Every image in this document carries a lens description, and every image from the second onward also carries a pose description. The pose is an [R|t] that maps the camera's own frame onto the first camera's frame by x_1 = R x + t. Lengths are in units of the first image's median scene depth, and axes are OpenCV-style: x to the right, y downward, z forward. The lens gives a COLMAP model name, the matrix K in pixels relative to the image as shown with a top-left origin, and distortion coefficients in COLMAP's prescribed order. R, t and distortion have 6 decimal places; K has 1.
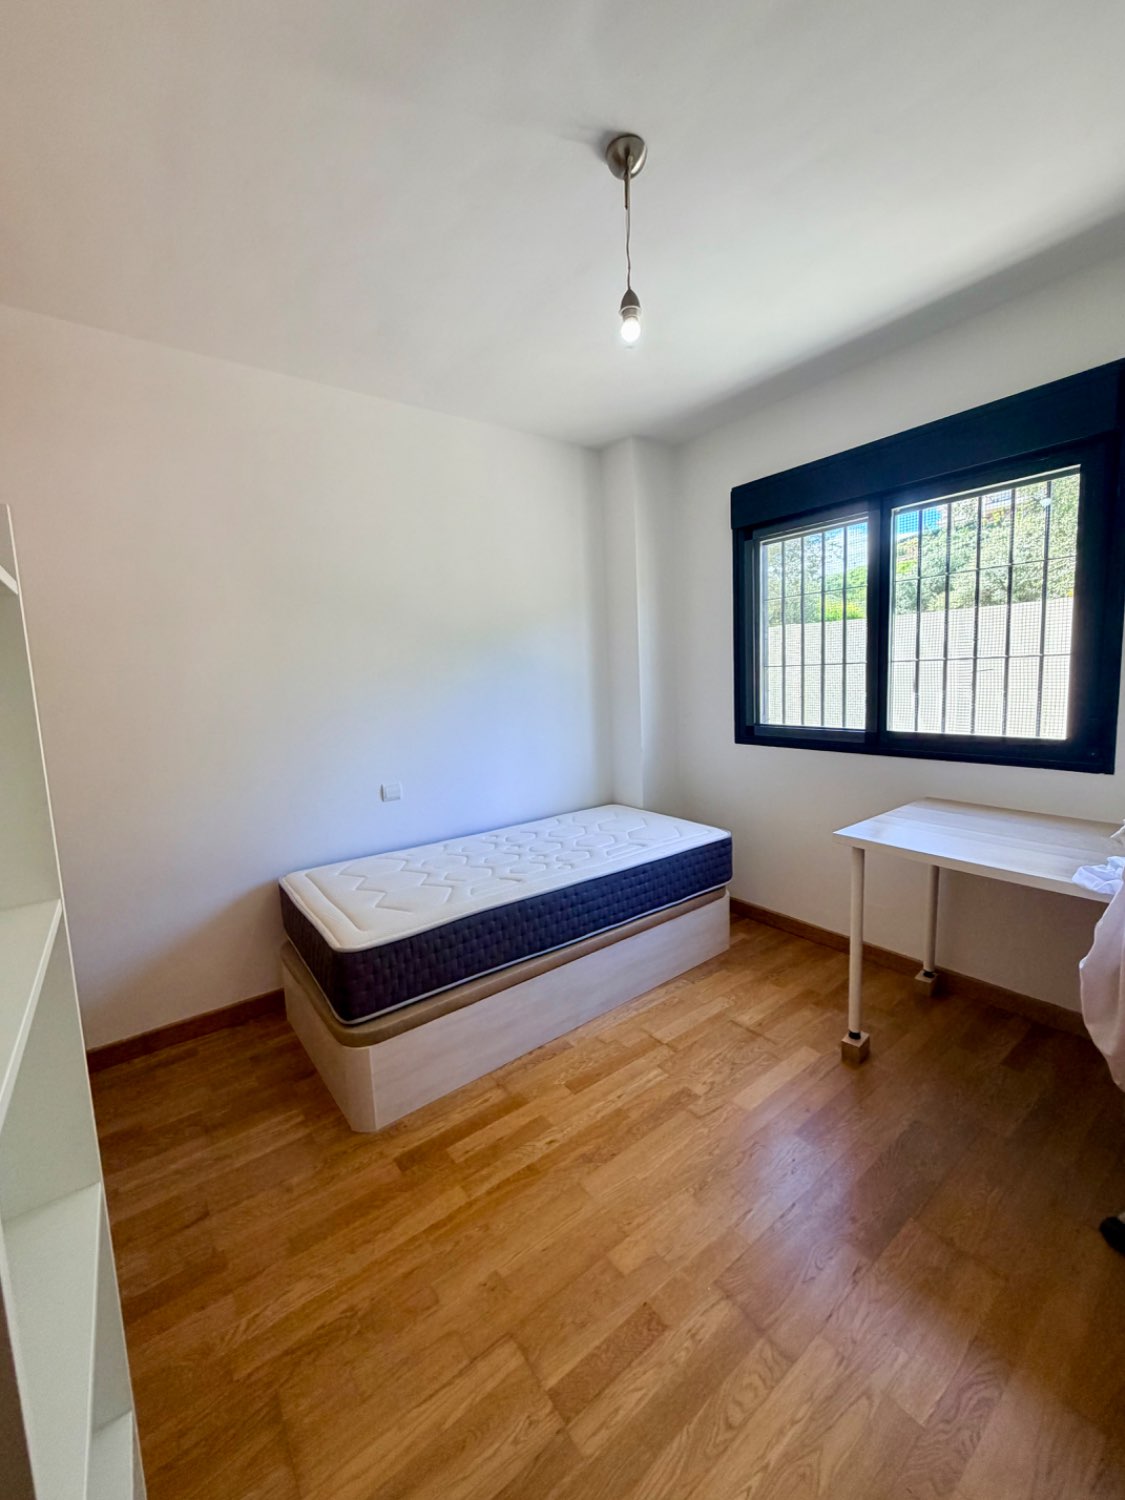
lens RADIAL K [[598.0, 0, 562.9], [0, 598.0, 742.9], [0, 0, 1]] dist [0.001188, 0.000208]
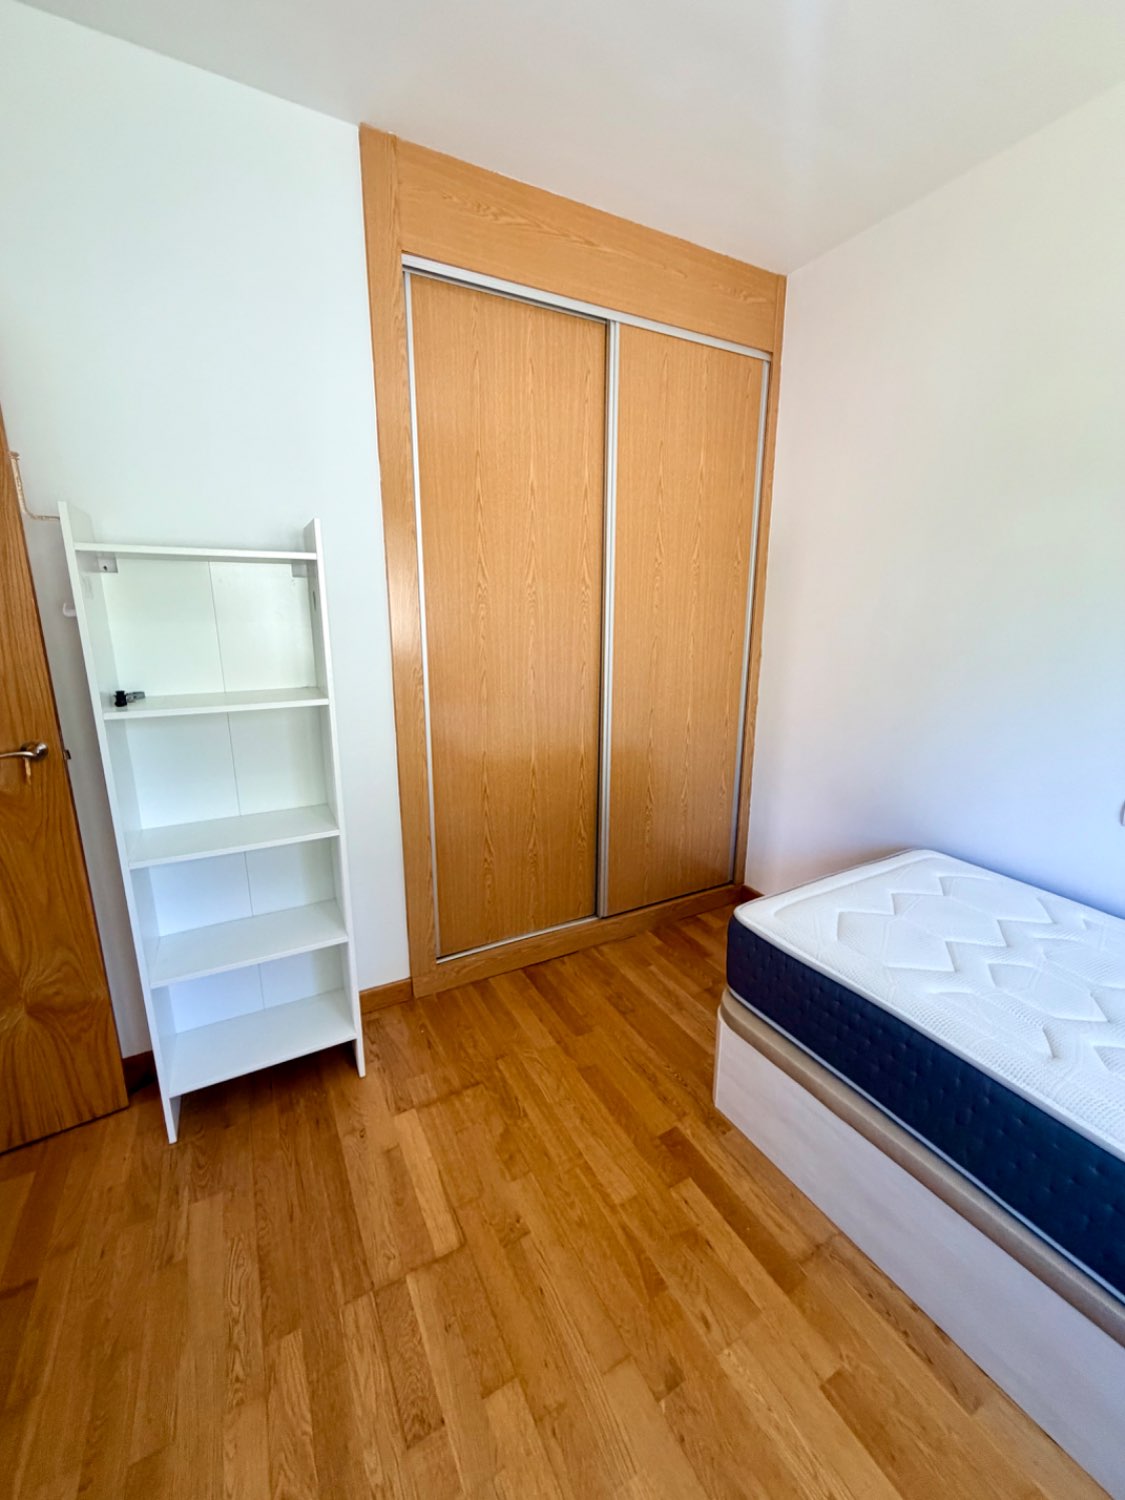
lens RADIAL K [[598.0, 0, 562.9], [0, 598.0, 742.9], [0, 0, 1]] dist [0.001188, 0.000208]
pose [[-0.135257, 0.258666, -0.956450, 0.495706], [-0.115449, 0.954631, 0.274500, -0.119148], [0.984061, 0.147549, -0.099258, 0.854441]]
